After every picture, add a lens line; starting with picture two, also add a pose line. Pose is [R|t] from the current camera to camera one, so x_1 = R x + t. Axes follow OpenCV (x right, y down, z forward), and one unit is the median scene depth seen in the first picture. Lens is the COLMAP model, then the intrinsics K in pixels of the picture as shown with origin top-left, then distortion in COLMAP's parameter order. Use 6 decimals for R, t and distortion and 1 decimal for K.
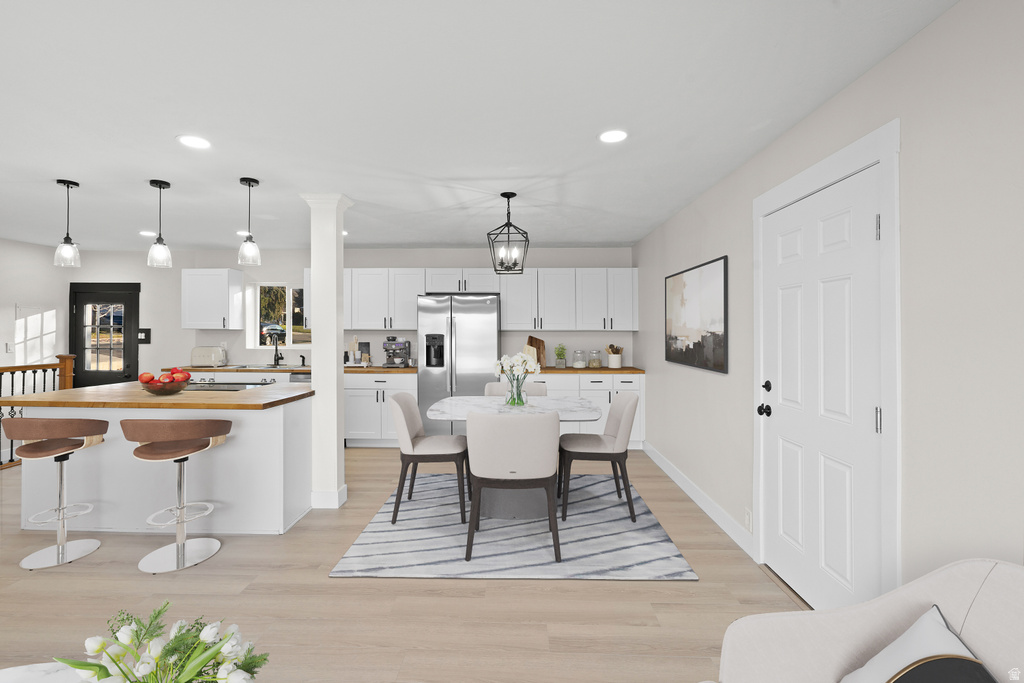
lens RADIAL K [[472.4, 0, 508.5], [0, 472.4, 328.3], [0, 0, 1]] dist [-0.002189, 0.001210]
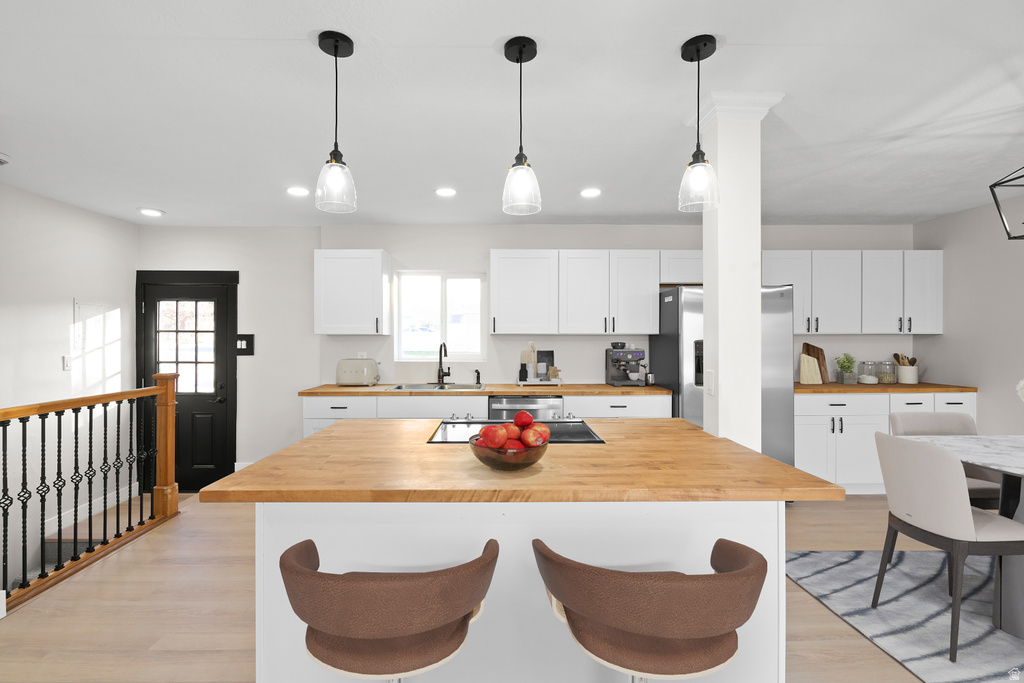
lens RADIAL K [[472.4, 0, 504.1], [0, 472.4, 337.4], [0, 0, 1]] dist [-0.002189, 0.001210]
pose [[0.998765, -0.004625, 0.049462, -0.489891], [0.004164, 0.999947, 0.009419, 0.000268], [-0.049503, -0.009201, 0.998732, 0.307207]]
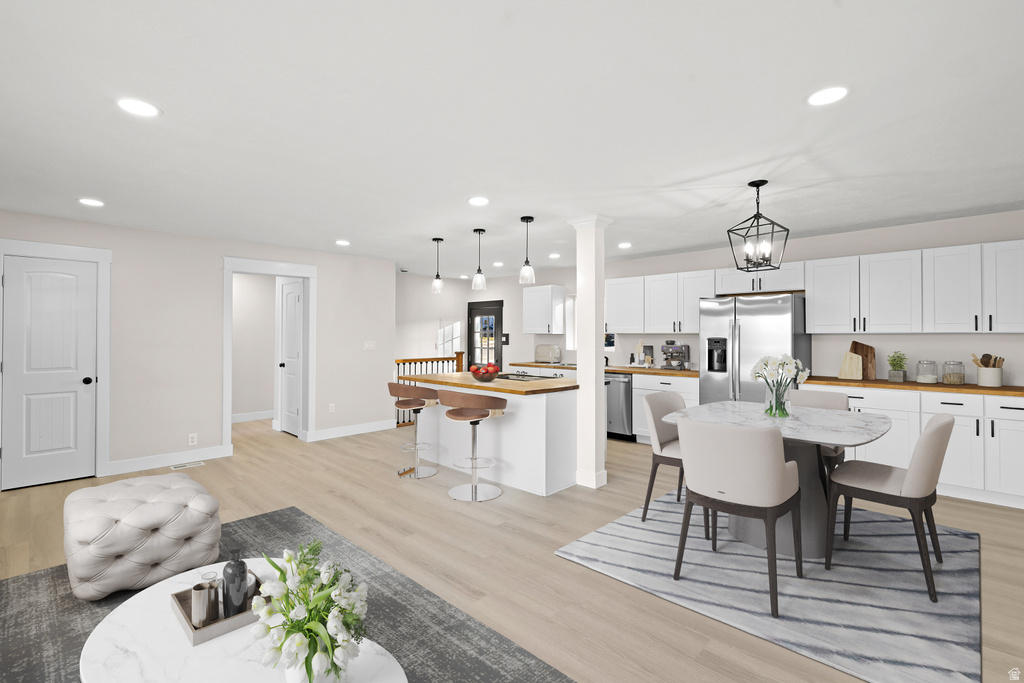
lens RADIAL K [[472.4, 0, 506.7], [0, 472.4, 334.1], [0, 0, 1]] dist [-0.002189, 0.001210]
pose [[0.735783, -0.003906, -0.677206, 0.176558], [0.005777, 0.999983, 0.000510, 0.001767], [0.677192, -0.004287, 0.735793, 0.006709]]
